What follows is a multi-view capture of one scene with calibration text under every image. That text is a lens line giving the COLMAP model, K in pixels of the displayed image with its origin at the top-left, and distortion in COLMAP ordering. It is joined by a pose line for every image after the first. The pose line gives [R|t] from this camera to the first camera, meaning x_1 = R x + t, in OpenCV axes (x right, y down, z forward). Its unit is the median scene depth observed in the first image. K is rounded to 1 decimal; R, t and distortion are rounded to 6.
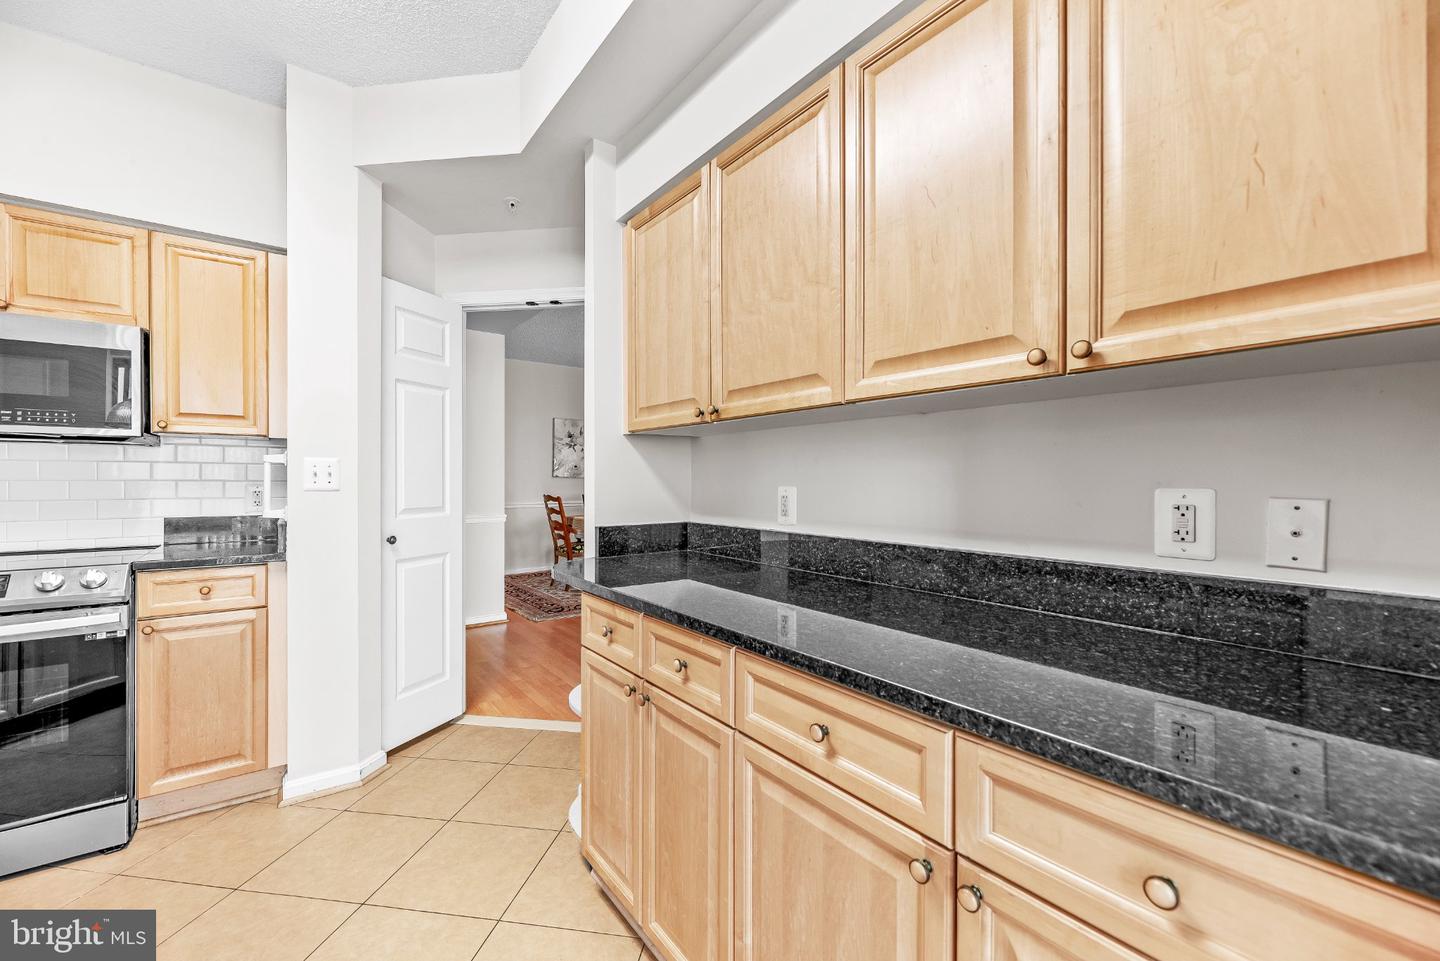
lens RADIAL K [[579.2, 0, 716.1], [0, 579.2, 483.8], [0, 0, 1]] dist [-0.000456, 0.000063]
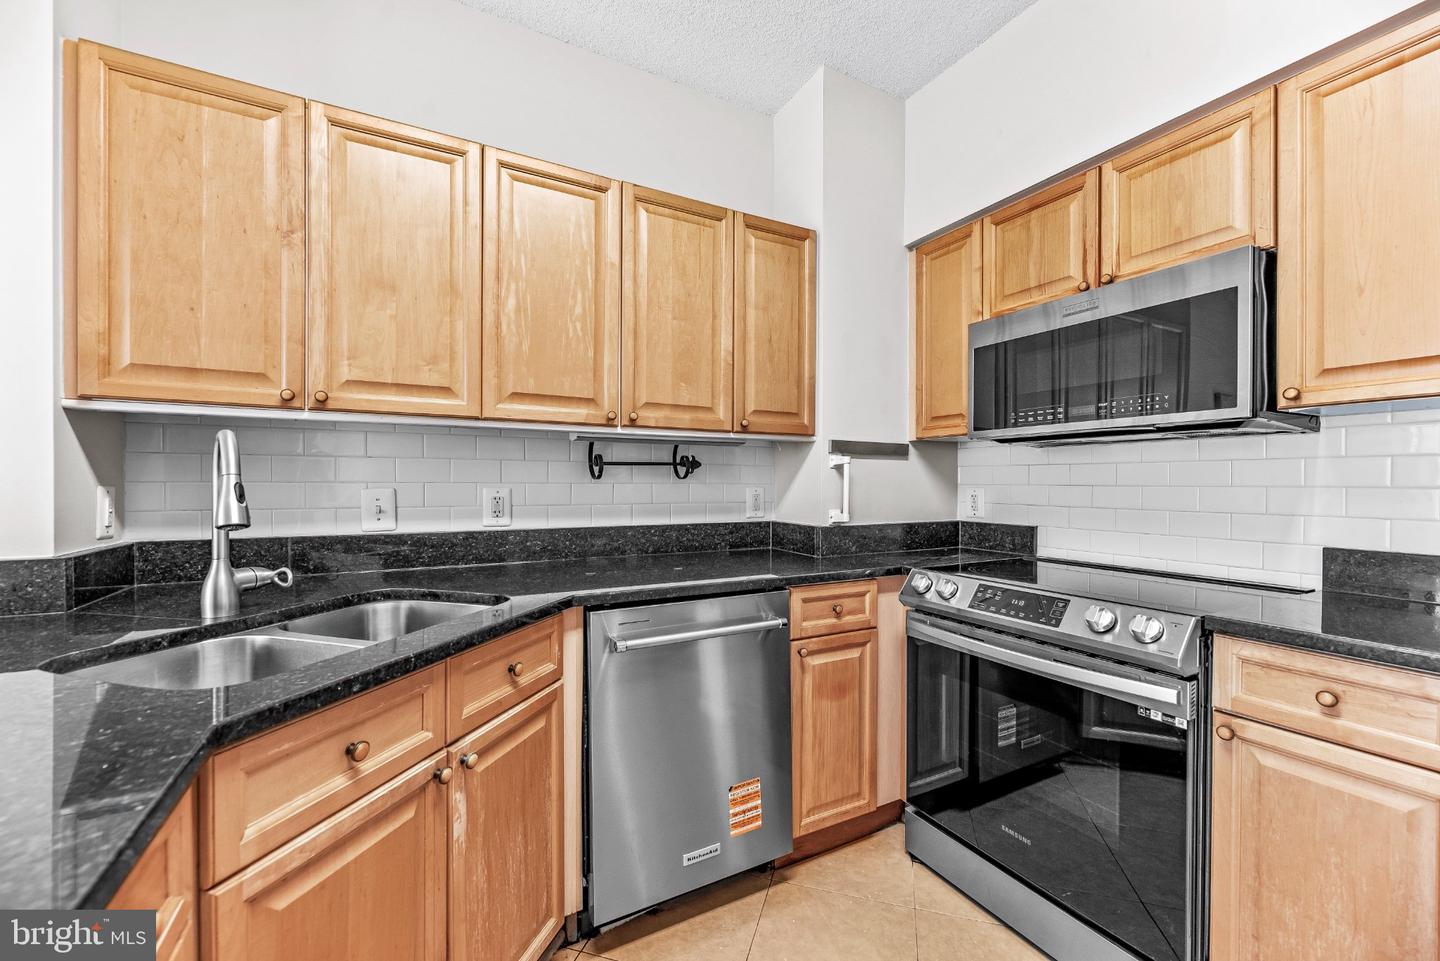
lens RADIAL K [[579.2, 0, 716.1], [0, 579.2, 483.8], [0, 0, 1]] dist [-0.000456, 0.000063]
pose [[-0.153982, 0.001930, -0.988072, -0.294460], [-0.012178, 0.999918, 0.003851, -0.004017], [0.987999, 0.012626, -0.153946, 0.552988]]
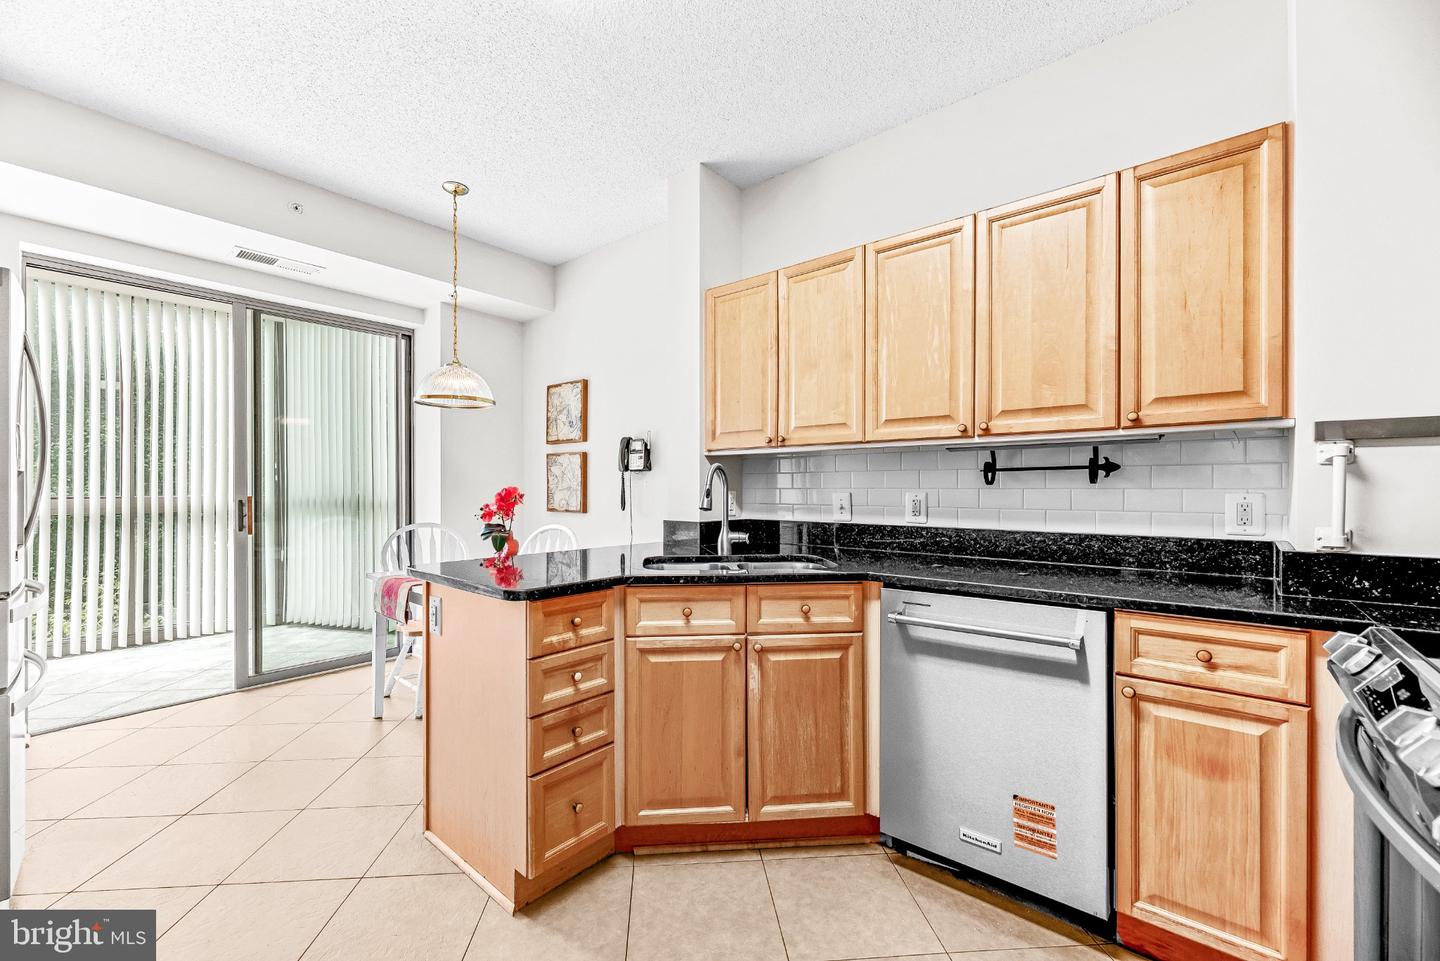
lens RADIAL K [[585.8, 0, 718.3], [0, 585.8, 486.9], [0, 0, 1]] dist [0.000931, 0.000024]
pose [[-0.974849, -0.001053, -0.222864, -0.489836], [-0.002121, 0.999987, 0.004552, -0.005561], [0.222856, 0.004911, -0.974839, 1.080902]]
